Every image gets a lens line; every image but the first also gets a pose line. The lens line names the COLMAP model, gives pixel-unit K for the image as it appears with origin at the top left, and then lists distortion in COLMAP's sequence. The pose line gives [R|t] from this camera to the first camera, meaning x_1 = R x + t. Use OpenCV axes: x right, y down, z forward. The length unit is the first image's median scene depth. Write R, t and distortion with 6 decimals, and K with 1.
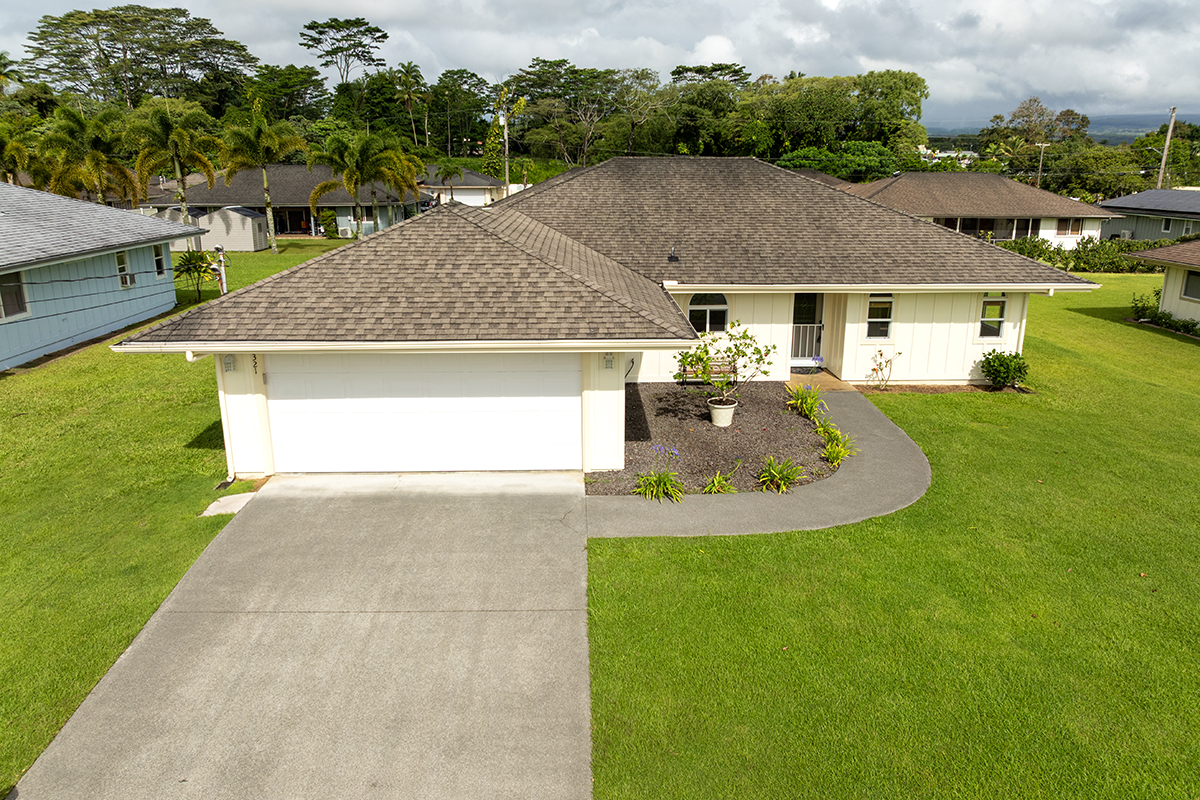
lens RADIAL K [[828.8, 0, 600.0], [0, 828.8, 400.0], [0, 0, 1]] dist [-0.004110, -0.000399]
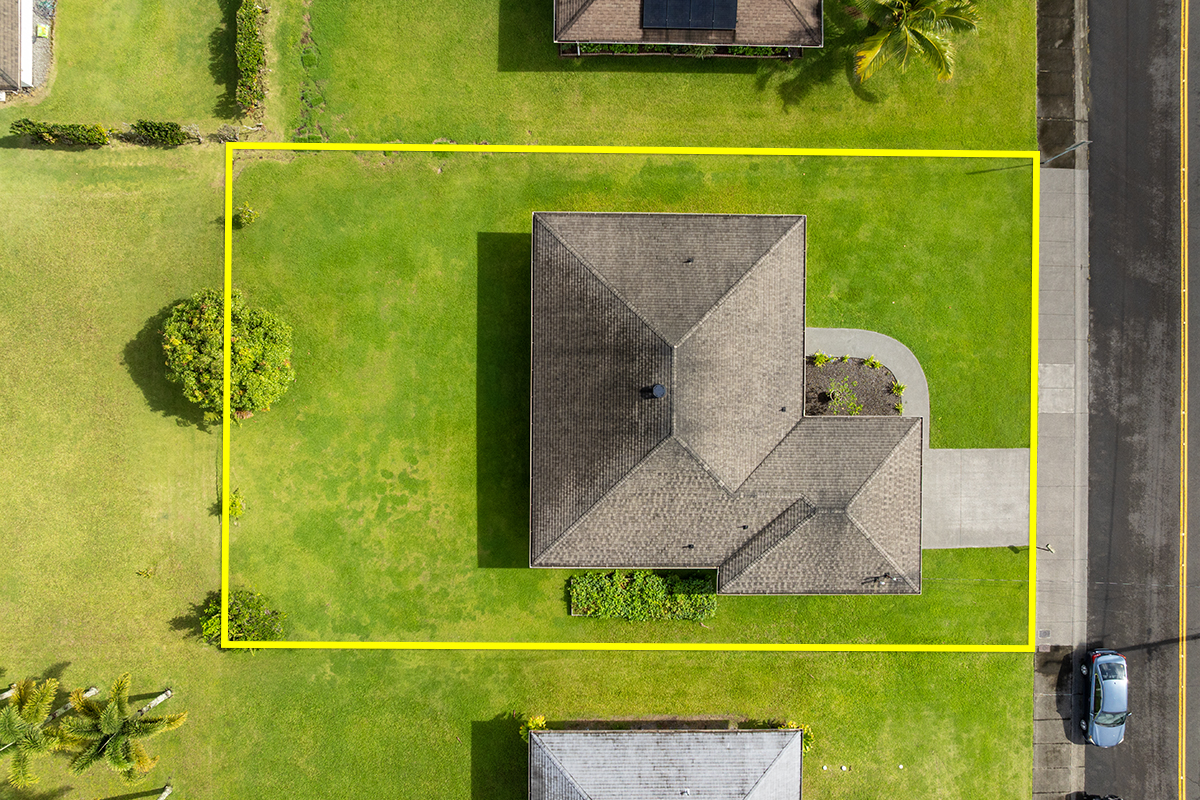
lens RADIAL K [[828.8, 0, 600.0], [0, 828.8, 400.0], [0, 0, 1]] dist [-0.004110, -0.000399]
pose [[0.030462, -0.999444, -0.013529, 0.163241], [0.266619, -0.004920, 0.963789, -3.016731], [-0.963320, -0.032966, 0.266321, 1.148882]]
